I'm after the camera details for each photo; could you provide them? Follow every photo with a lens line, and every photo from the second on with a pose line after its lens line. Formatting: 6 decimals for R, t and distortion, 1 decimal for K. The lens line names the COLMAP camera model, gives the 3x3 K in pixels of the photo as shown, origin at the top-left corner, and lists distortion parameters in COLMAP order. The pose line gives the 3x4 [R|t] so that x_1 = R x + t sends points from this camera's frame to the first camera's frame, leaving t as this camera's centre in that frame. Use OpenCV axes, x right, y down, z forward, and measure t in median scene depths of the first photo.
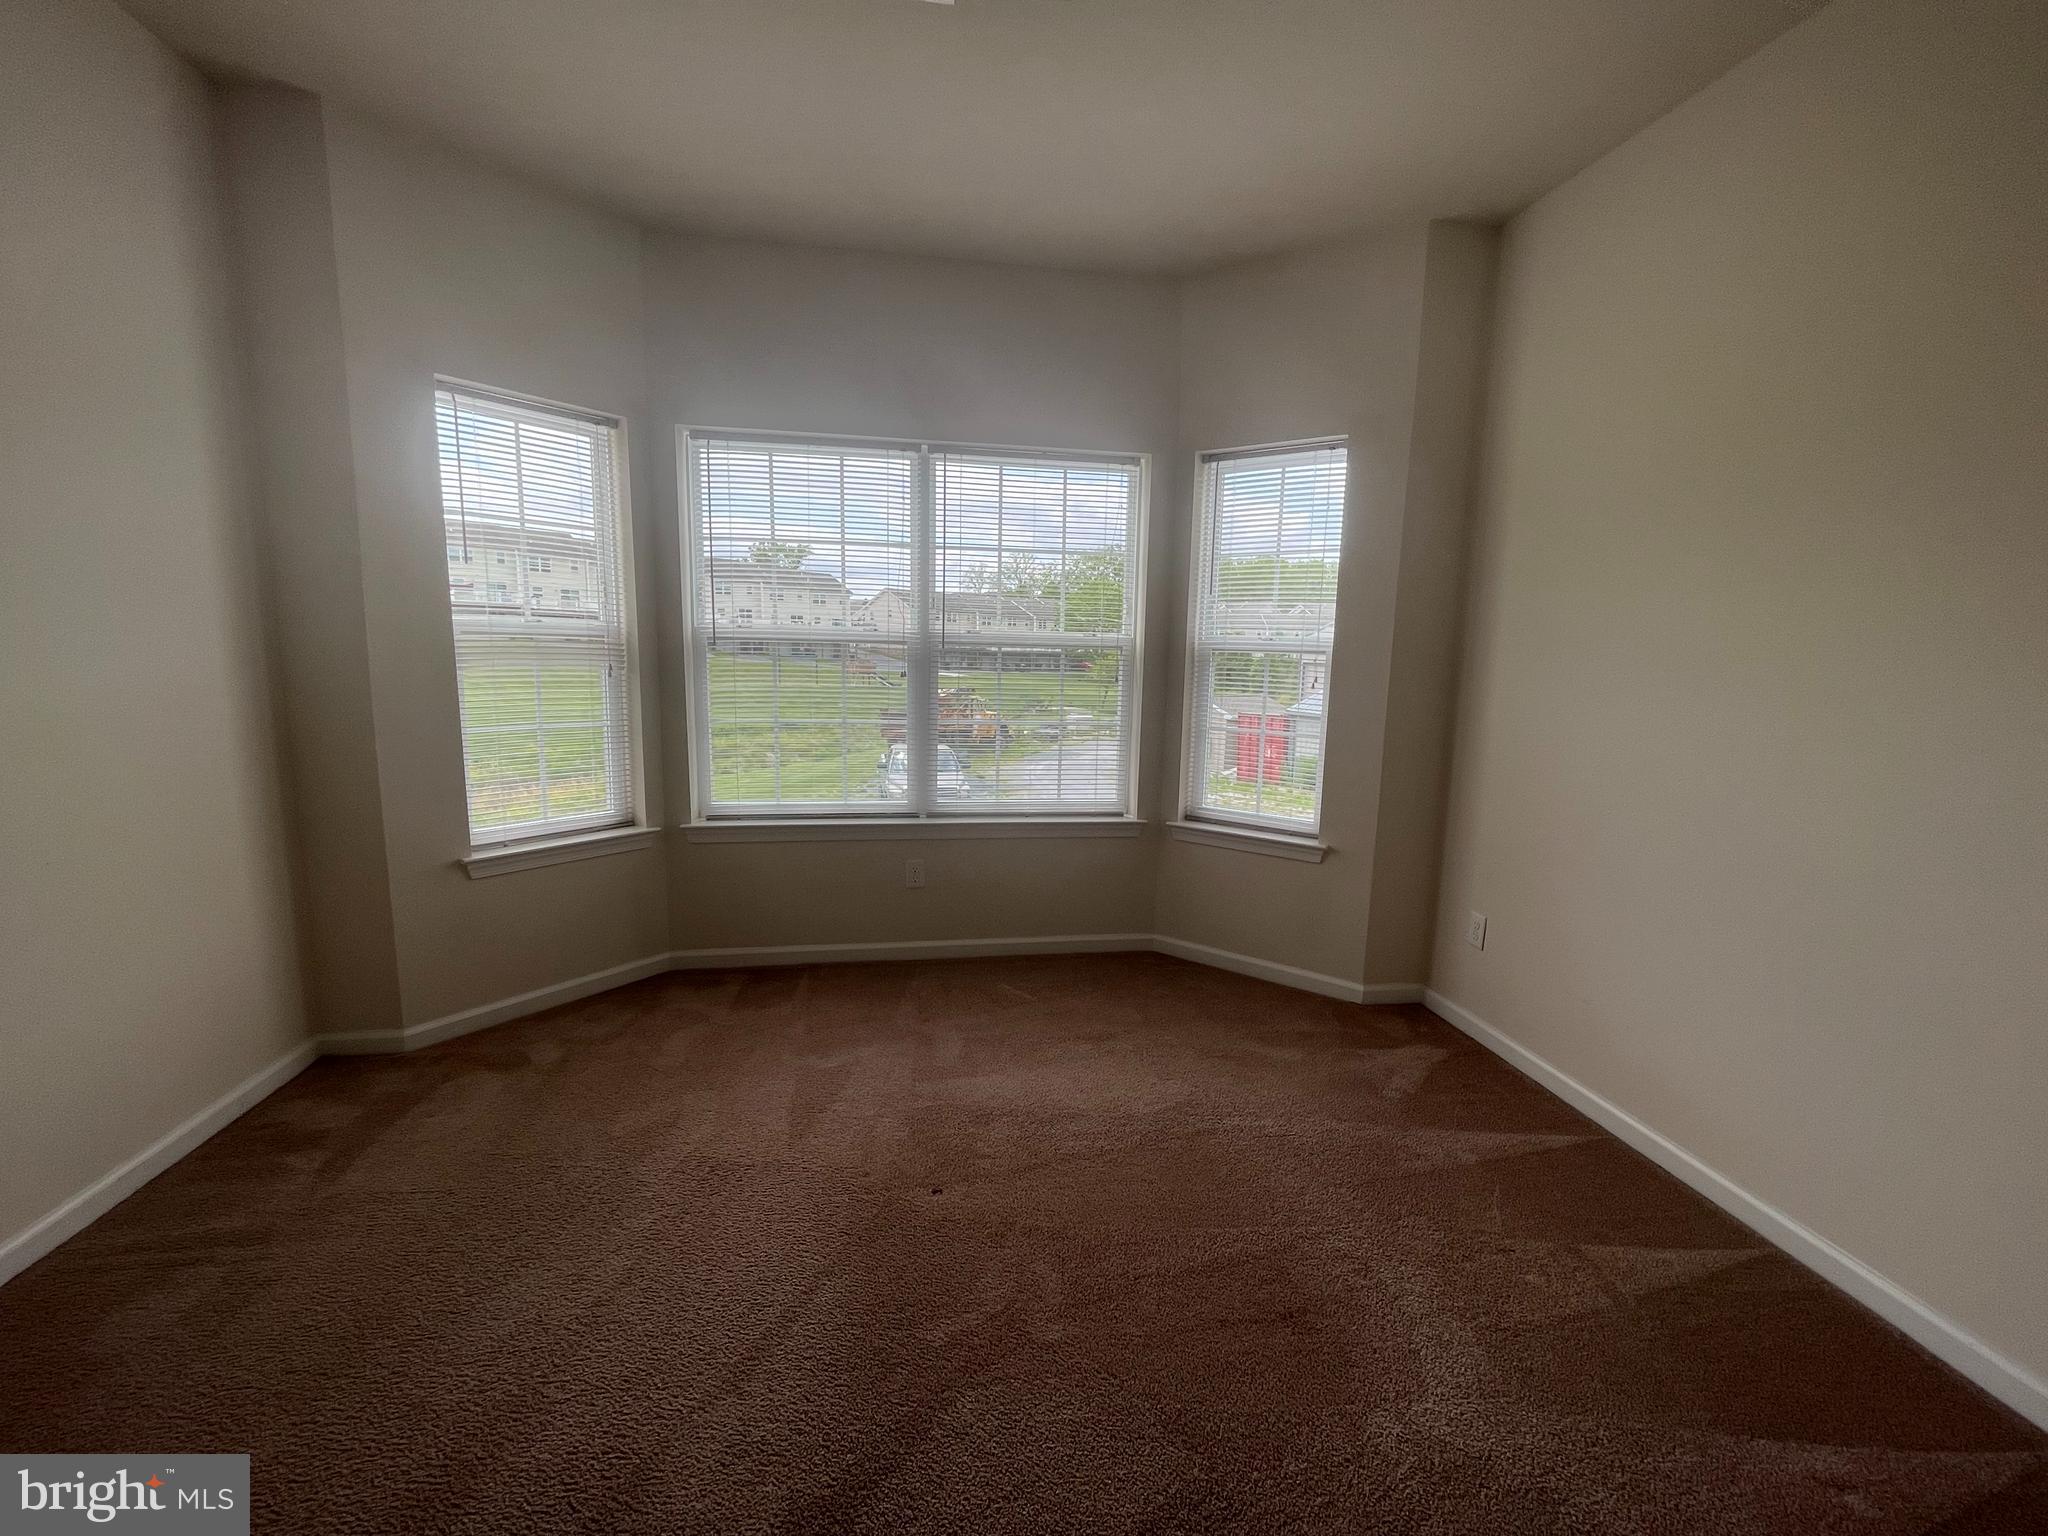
lens RADIAL K [[823.3, 0, 1034.7], [0, 823.3, 771.8], [0, 0, 1]] dist [-0.000414, -0.001743]
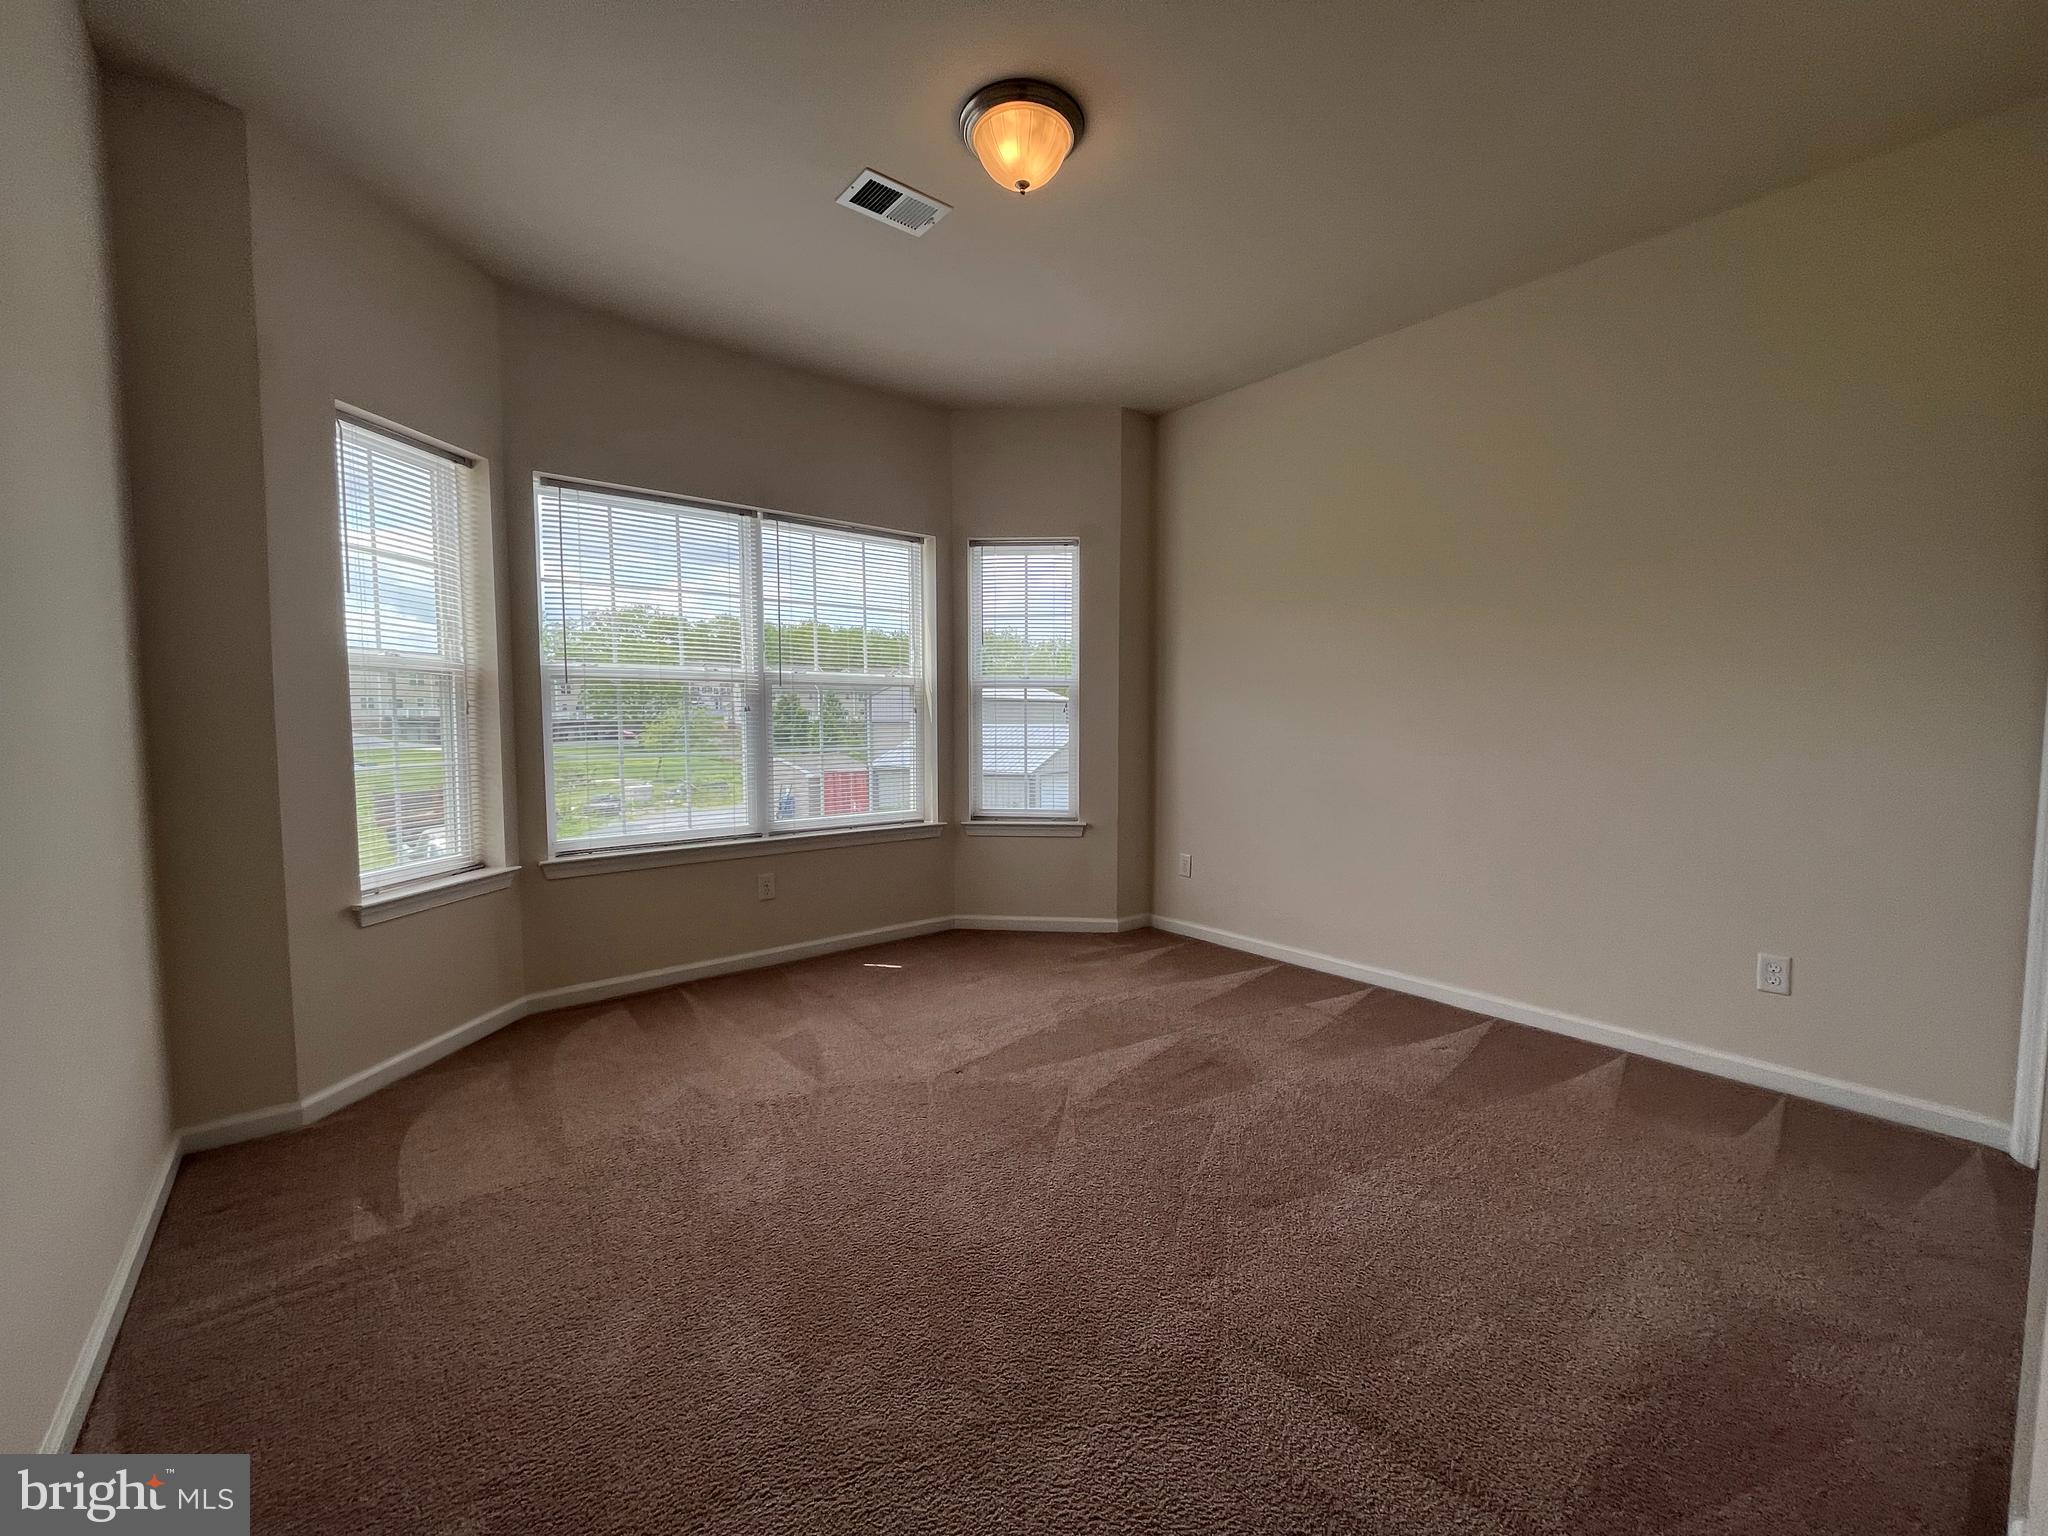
lens RADIAL K [[823.3, 0, 1034.7], [0, 823.3, 771.8], [0, 0, 1]] dist [-0.000414, -0.001743]
pose [[0.860009, -0.057684, 0.507007, -0.424519], [0.095968, 0.994144, -0.049679, 0.064877], [-0.501173, 0.091381, 0.860509, -0.167778]]
